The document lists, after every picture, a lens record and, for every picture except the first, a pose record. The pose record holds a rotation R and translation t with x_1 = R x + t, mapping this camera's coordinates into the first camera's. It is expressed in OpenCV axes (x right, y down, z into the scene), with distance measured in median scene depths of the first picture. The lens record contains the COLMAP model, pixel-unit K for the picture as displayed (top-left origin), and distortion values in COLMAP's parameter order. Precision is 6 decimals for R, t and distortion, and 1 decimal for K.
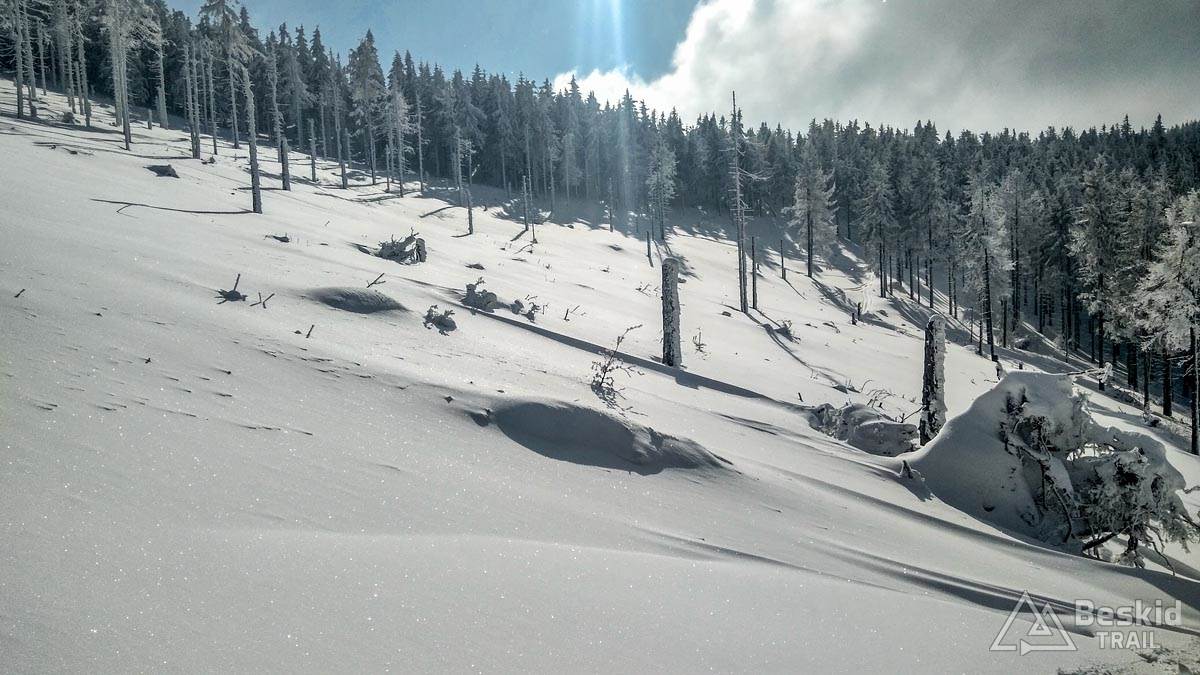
lens RADIAL K [[902.6, 0, 600.0], [0, 902.6, 337.5], [0, 0, 1]] dist [0.045986, -0.079219]
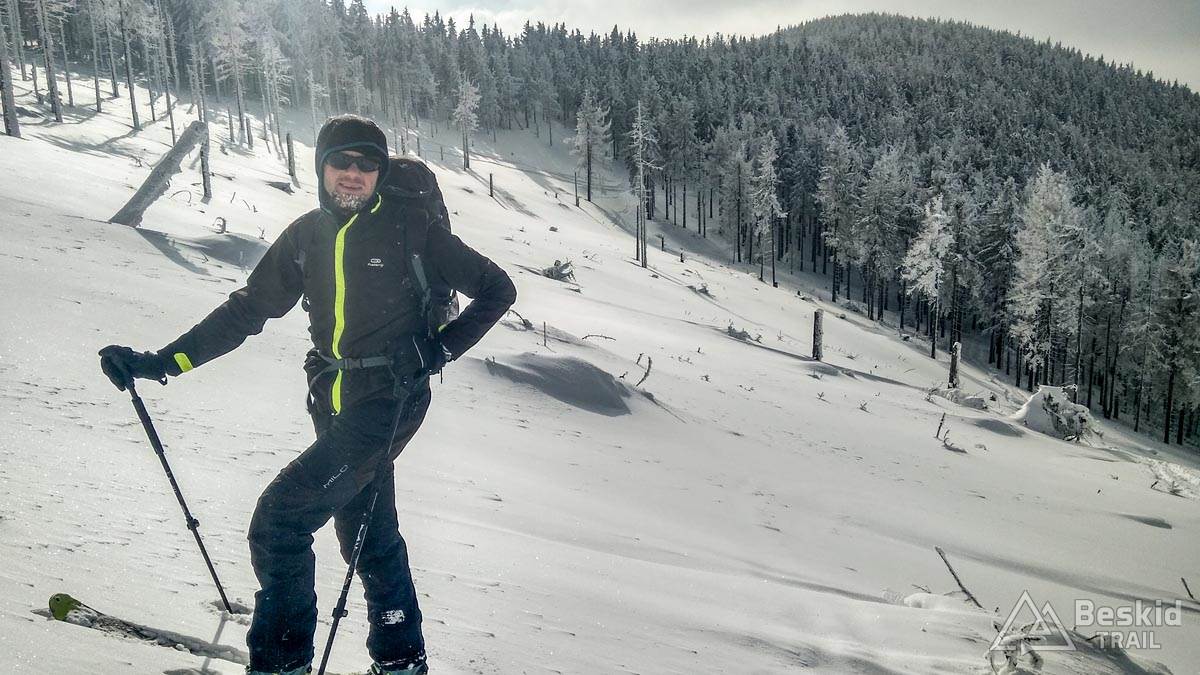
lens RADIAL K [[902.6, 0, 600.0], [0, 902.6, 337.5], [0, 0, 1]] dist [0.045986, -0.079219]
pose [[0.940853, -0.050691, 0.335000, -0.440590], [0.008341, 0.991910, 0.126668, -0.117647], [-0.338711, -0.116381, 0.933665, -0.299017]]
